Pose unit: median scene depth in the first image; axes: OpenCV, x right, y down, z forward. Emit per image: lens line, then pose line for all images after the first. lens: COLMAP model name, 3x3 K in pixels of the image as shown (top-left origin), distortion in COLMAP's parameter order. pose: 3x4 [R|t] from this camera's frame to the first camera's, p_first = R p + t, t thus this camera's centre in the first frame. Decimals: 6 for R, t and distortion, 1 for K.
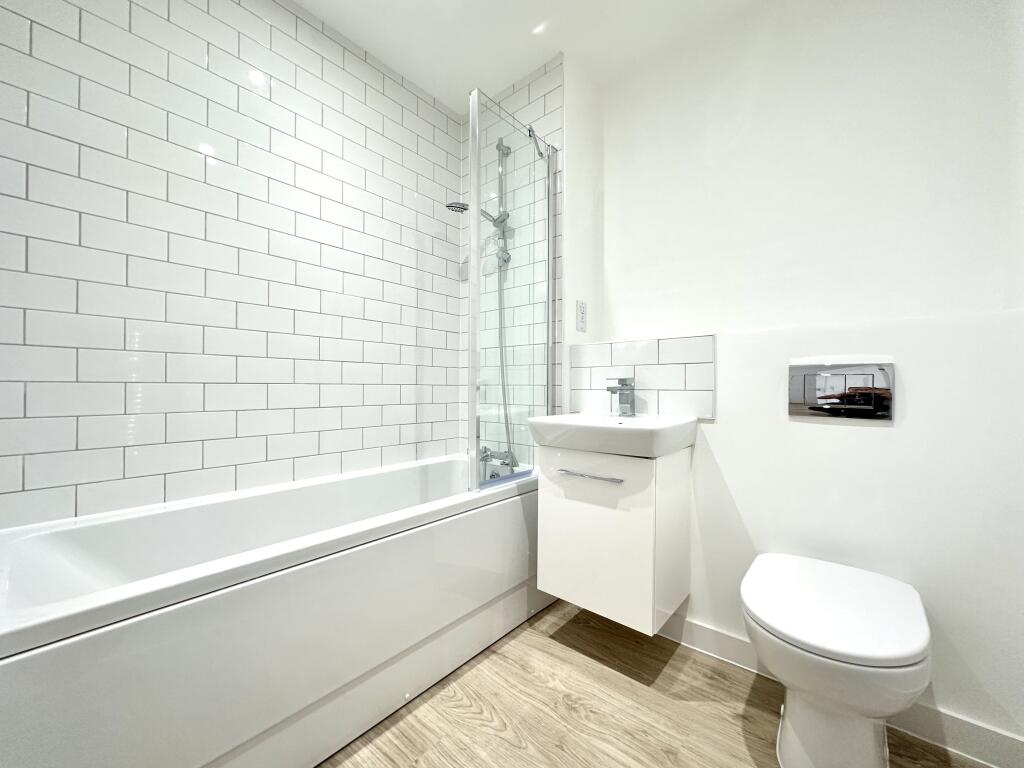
lens RADIAL K [[406.5, 0, 514.4], [0, 406.5, 384.9], [0, 0, 1]] dist [-0.002410, 0.000524]
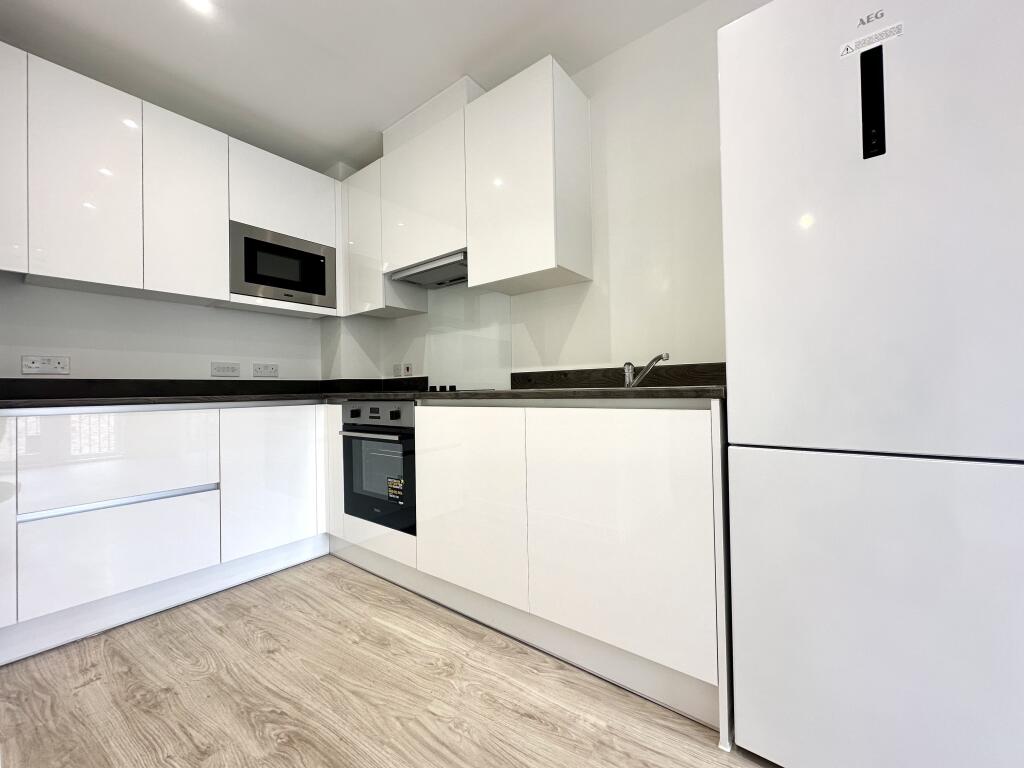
lens RADIAL K [[406.5, 0, 508.6], [0, 406.5, 384.5], [0, 0, 1]] dist [-0.002410, 0.000524]
pose [[-0.995472, 0.011230, -0.094387, 0.059549], [0.012845, 0.999781, -0.016514, 0.027214], [0.094181, -0.017652, -0.995399, 1.753355]]
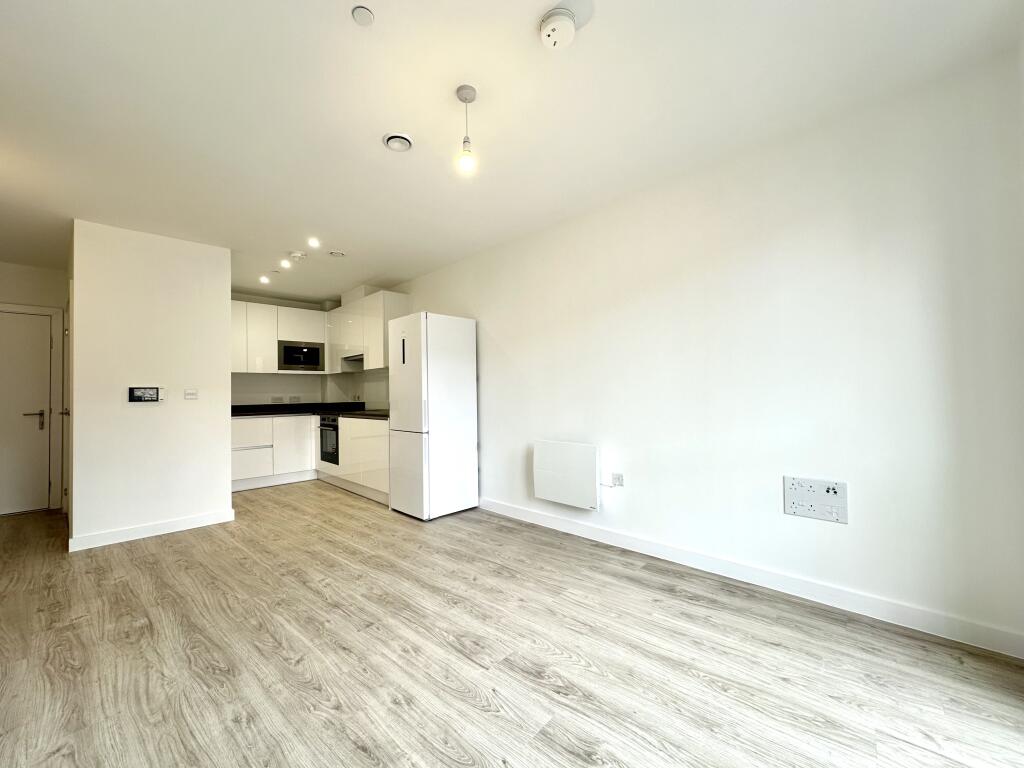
lens RADIAL K [[406.5, 0, 510.4], [0, 406.5, 385.1], [0, 0, 1]] dist [-0.002410, 0.000524]
pose [[-0.999419, 0.011846, 0.031974, -1.254680], [0.011150, 0.999699, -0.021864, -0.102079], [-0.032223, -0.021495, -0.999250, 3.739119]]
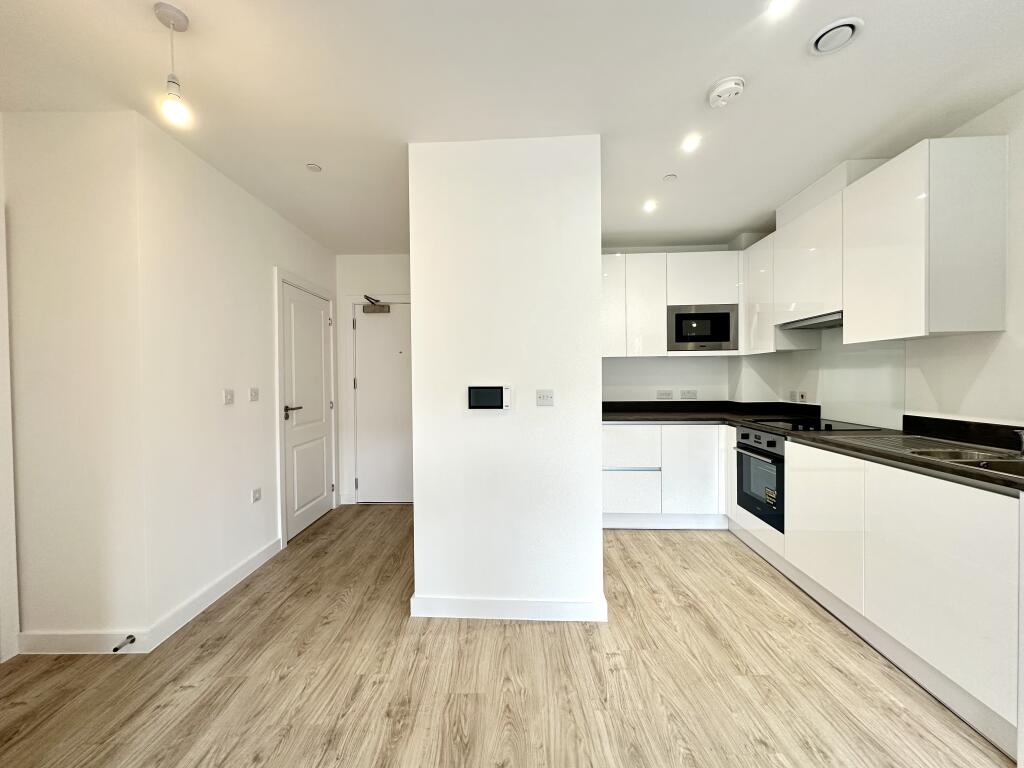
lens RADIAL K [[406.5, 0, 512.5], [0, 406.5, 384.1], [0, 0, 1]] dist [-0.002410, 0.000524]
pose [[-0.639957, -0.012343, 0.768311, -0.328436], [0.004012, 0.999804, 0.019404, -0.195463], [-0.768400, 0.015501, -0.639782, 2.418977]]
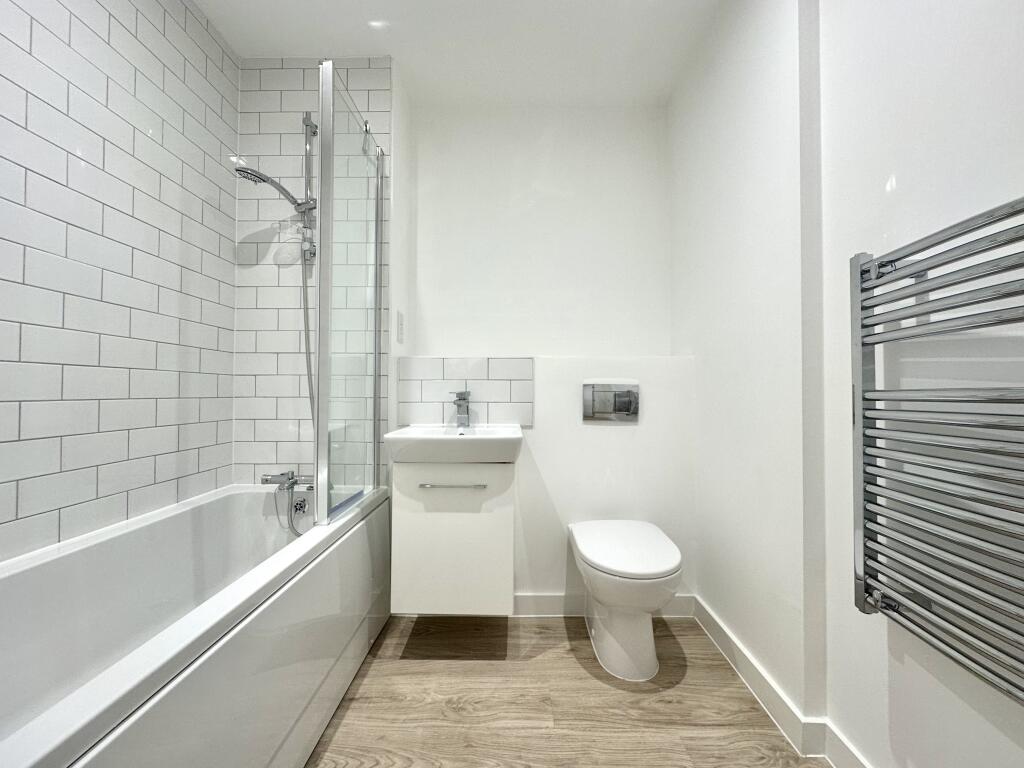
lens RADIAL K [[406.5, 0, 516.2], [0, 406.5, 384.9], [0, 0, 1]] dist [-0.002410, 0.000524]
pose [[0.763241, 0.010210, 0.646033, -0.351916], [-0.005105, 0.999939, -0.009772, -0.028007], [-0.646094, 0.004160, 0.763247, 0.079465]]
